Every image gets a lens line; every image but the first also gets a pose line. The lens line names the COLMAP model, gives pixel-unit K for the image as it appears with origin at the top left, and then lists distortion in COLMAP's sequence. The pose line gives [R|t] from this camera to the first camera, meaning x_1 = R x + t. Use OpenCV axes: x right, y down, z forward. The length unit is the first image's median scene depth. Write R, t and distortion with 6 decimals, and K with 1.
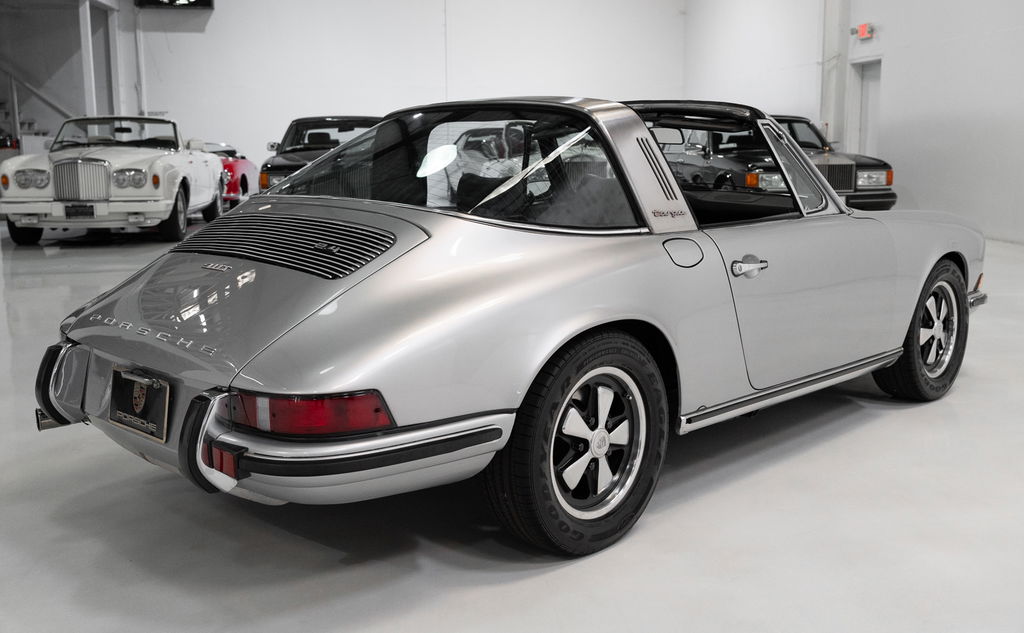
lens RADIAL K [[1019.8, 0, 533.6], [0, 1019.8, 294.2], [0, 0, 1]] dist [0.011933, 0.000000]
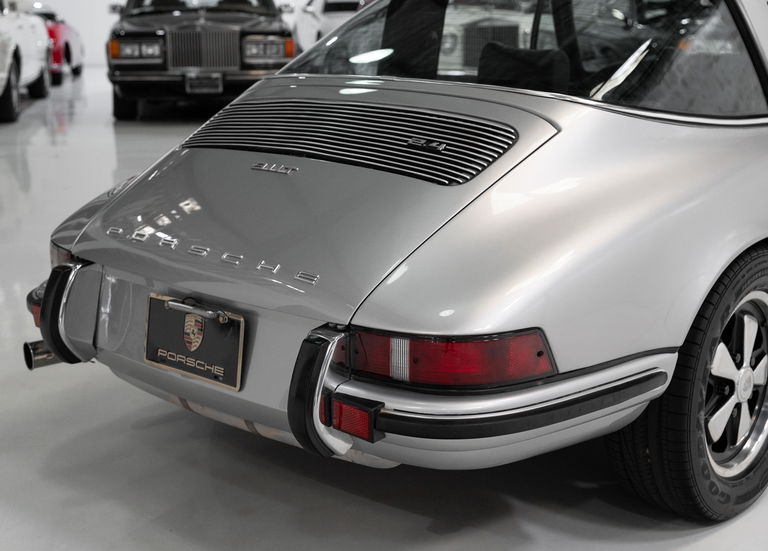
lens RADIAL K [[1157.1, 0, 381.7], [0, 1157.1, 271.8], [0, 0, 1]] dist [0.020059, 0.000000]
pose [[0.999867, -0.003794, 0.015846, -0.219443], [0.002511, 0.996774, 0.080226, -0.016633], [-0.016099, -0.080175, 0.996651, 0.085511]]
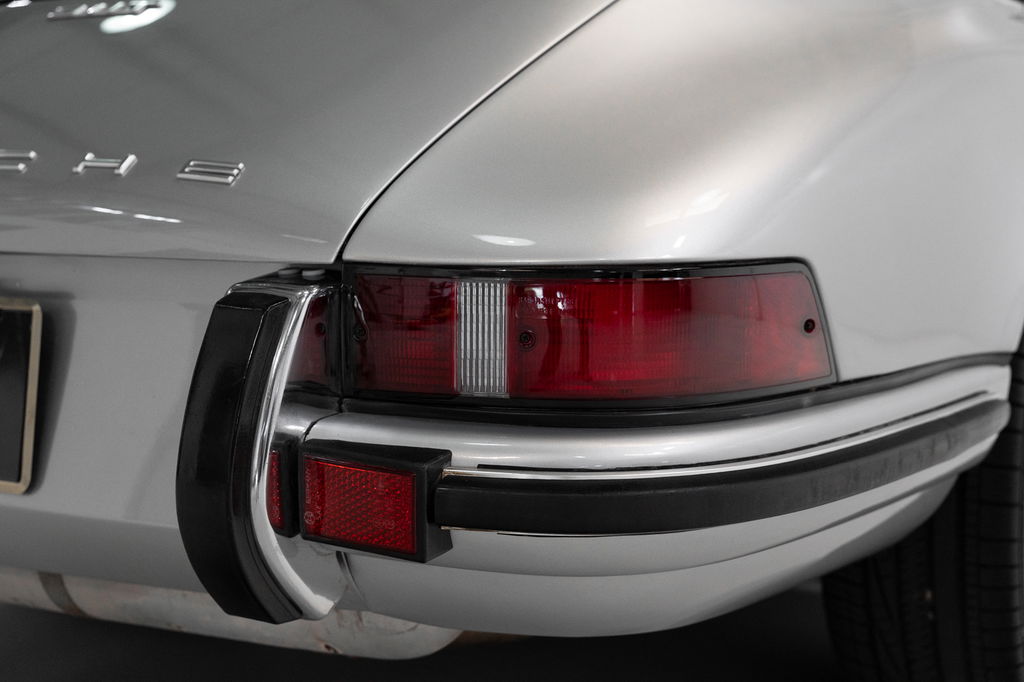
lens RADIAL K [[1439.6, 0, 511.2], [0, 1439.6, 344.6], [0, 0, 1]] dist [0.013605, 0.000000]
pose [[0.969887, -0.023540, 0.242417, -0.269248], [0.031686, 0.999055, -0.029761, 0.098592], [-0.241487, 0.036546, 0.969716, 0.439498]]
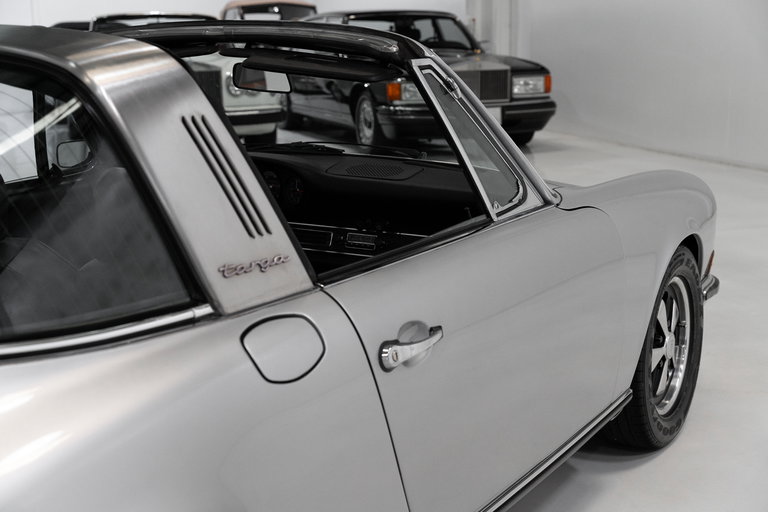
lens RADIAL K [[1079.7, 0, 382.0], [0, 1079.7, 257.1], [0, 0, 1]] dist [0.013605, 0.000000]
pose [[0.979726, -0.048650, 0.194346, 0.093001], [0.037348, 0.997414, 0.061401, -0.116940], [-0.196830, -0.052898, 0.979010, 0.474083]]
